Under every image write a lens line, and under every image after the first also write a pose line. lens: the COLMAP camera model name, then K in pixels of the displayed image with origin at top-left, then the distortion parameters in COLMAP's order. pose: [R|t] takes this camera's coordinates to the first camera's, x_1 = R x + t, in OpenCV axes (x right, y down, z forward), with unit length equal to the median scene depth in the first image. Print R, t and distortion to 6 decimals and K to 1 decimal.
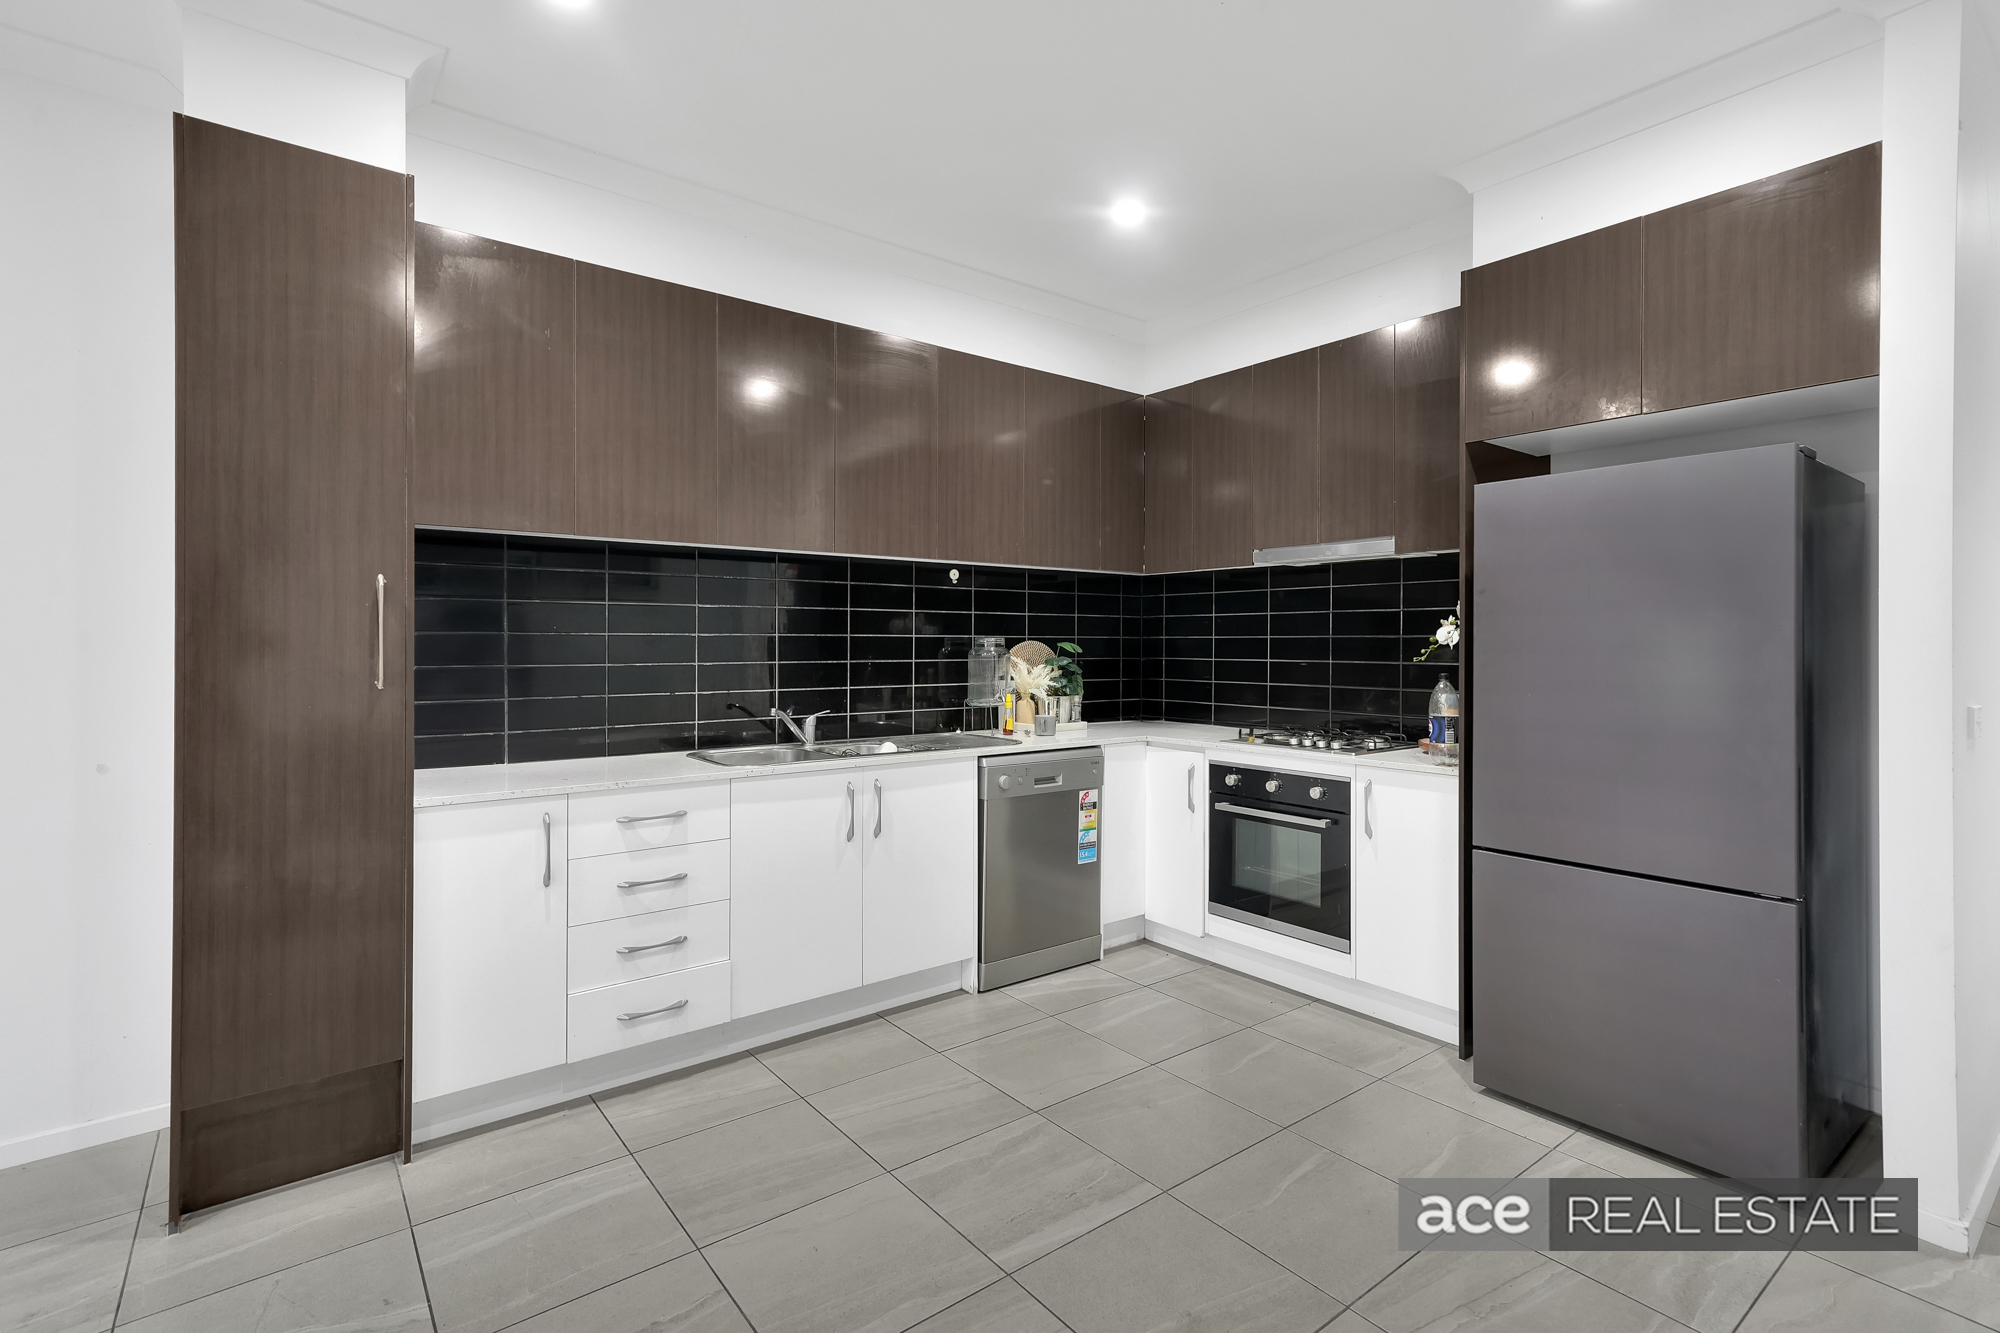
lens RADIAL K [[921.6, 0, 1004.5], [0, 921.6, 647.6], [0, 0, 1]] dist [-0.004094, 0.000295]
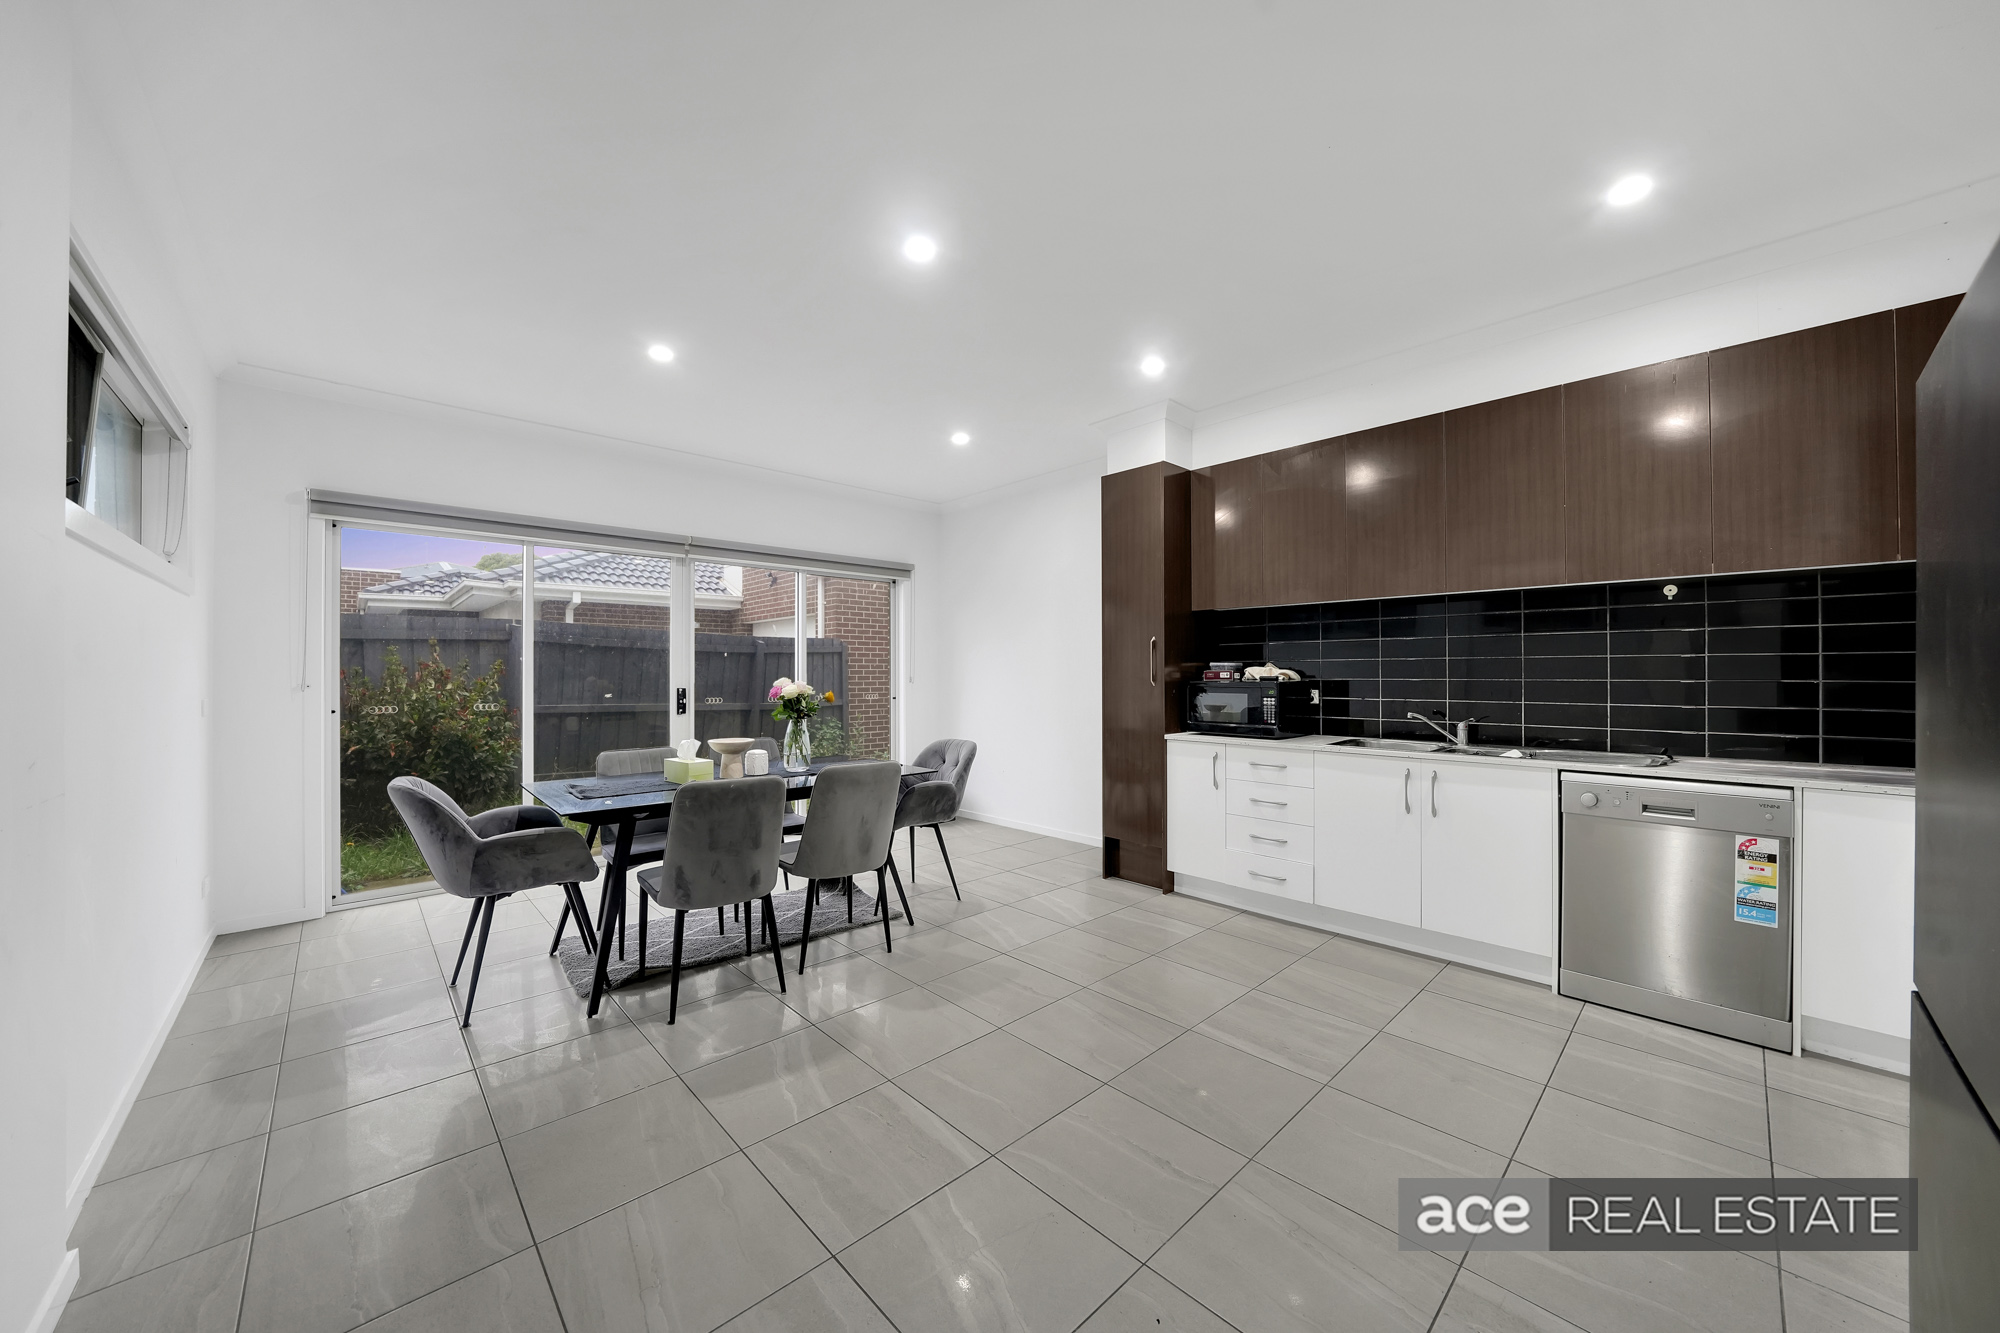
lens RADIAL K [[715.7, 0, 998.3], [0, 715.7, 667.0], [0, 0, 1]] dist [-0.003147, -0.000238]
pose [[0.098349, -0.005258, -0.995138, 0.707740], [0.003821, 0.999981, -0.004906, 0.001253], [0.995145, -0.003320, 0.098367, 0.273856]]
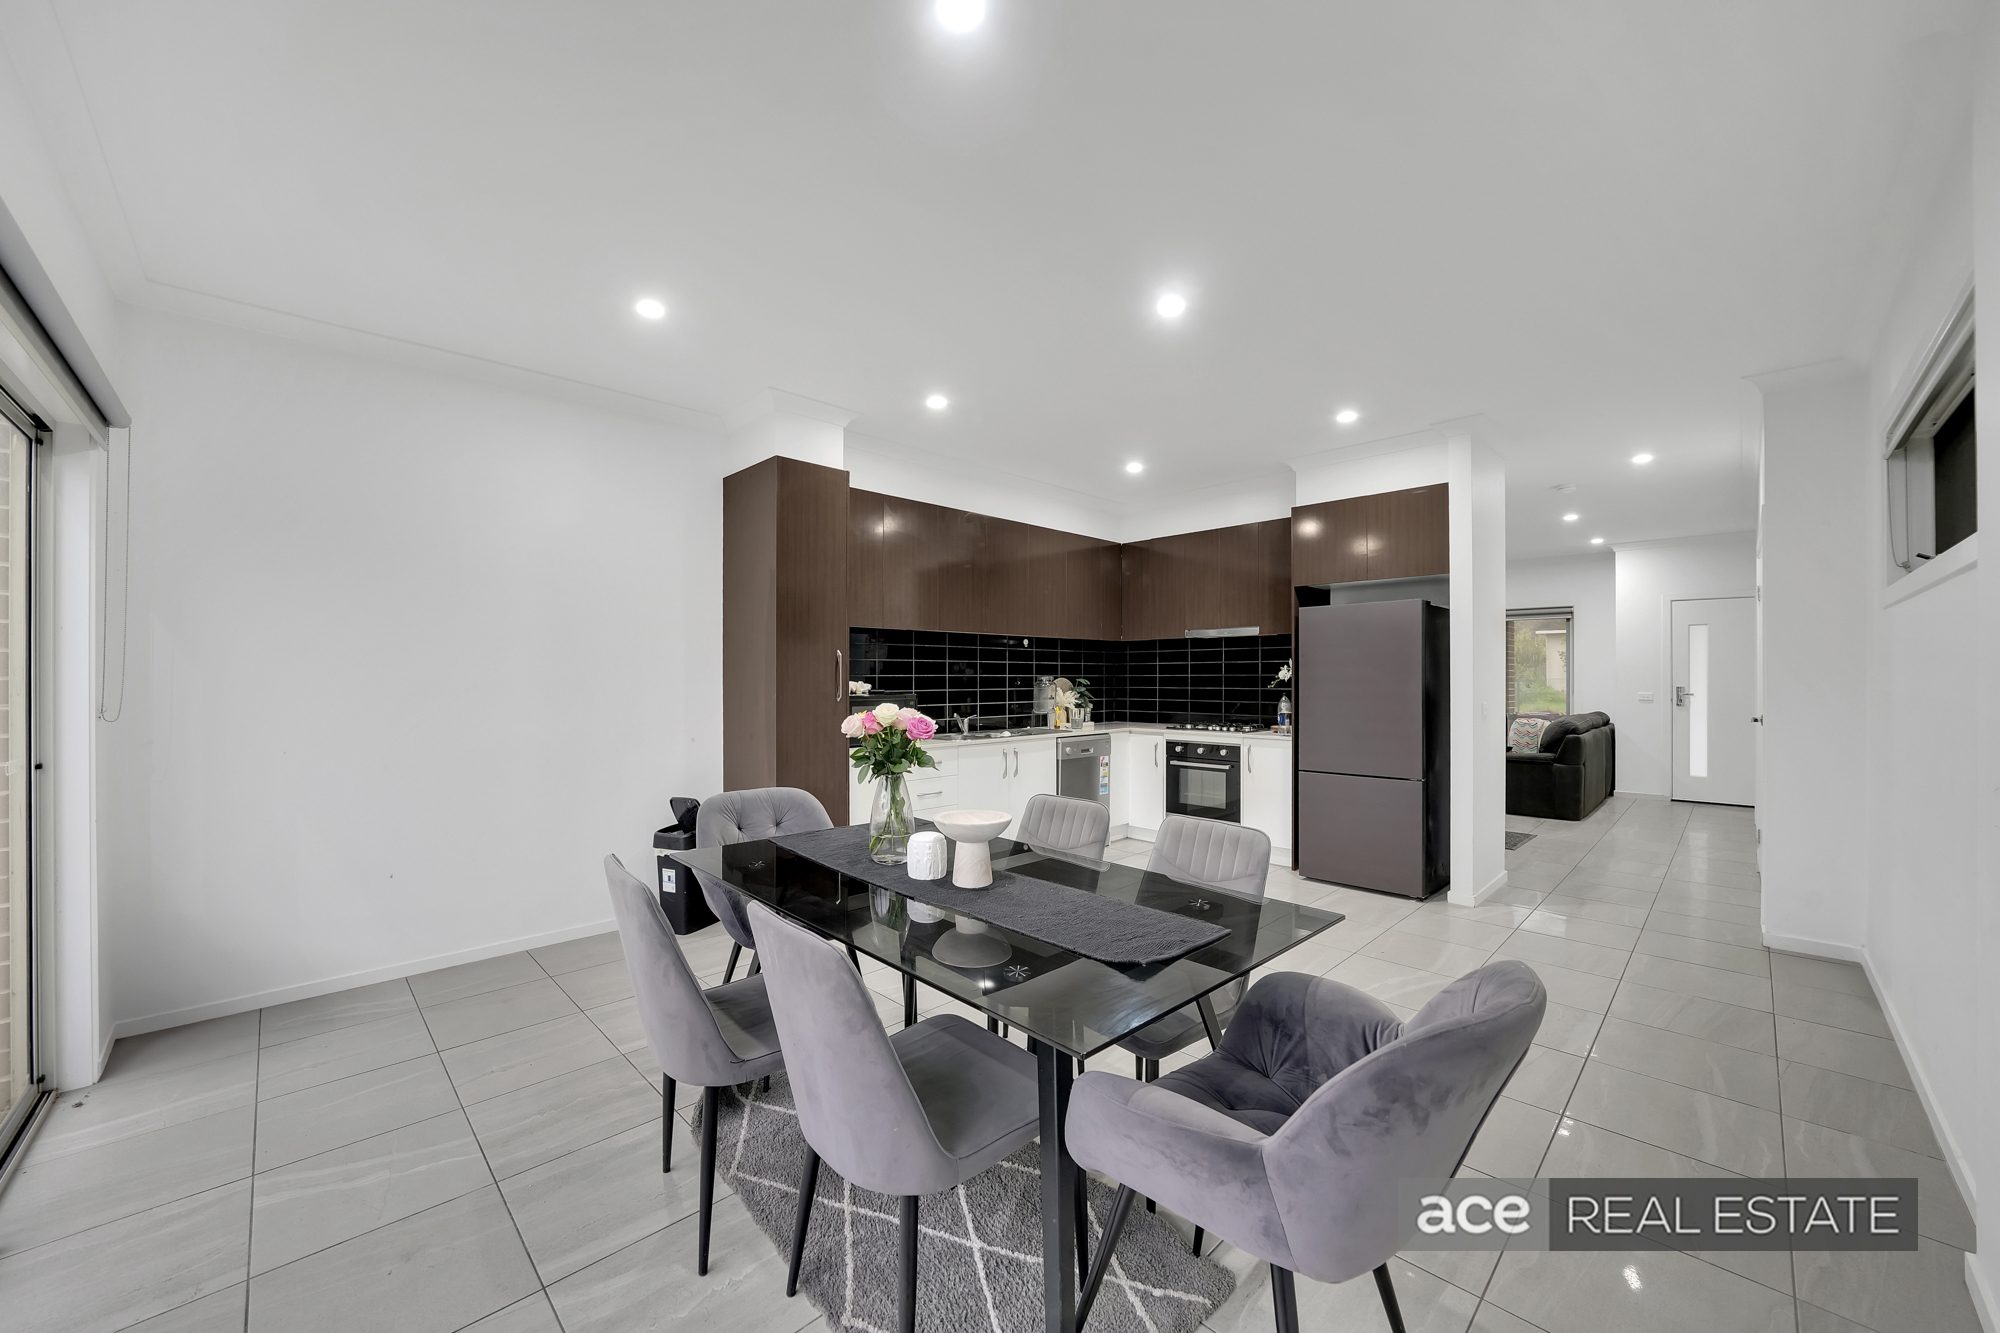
lens RADIAL K [[731.3, 0, 1004.4], [0, 731.3, 686.3], [0, 0, 1]] dist [-0.010041, 0.000203]
pose [[0.993309, -0.005359, 0.115359, -0.308524], [0.004679, 0.999970, 0.006163, -0.000392], [-0.115389, -0.005582, 0.993305, -0.514360]]
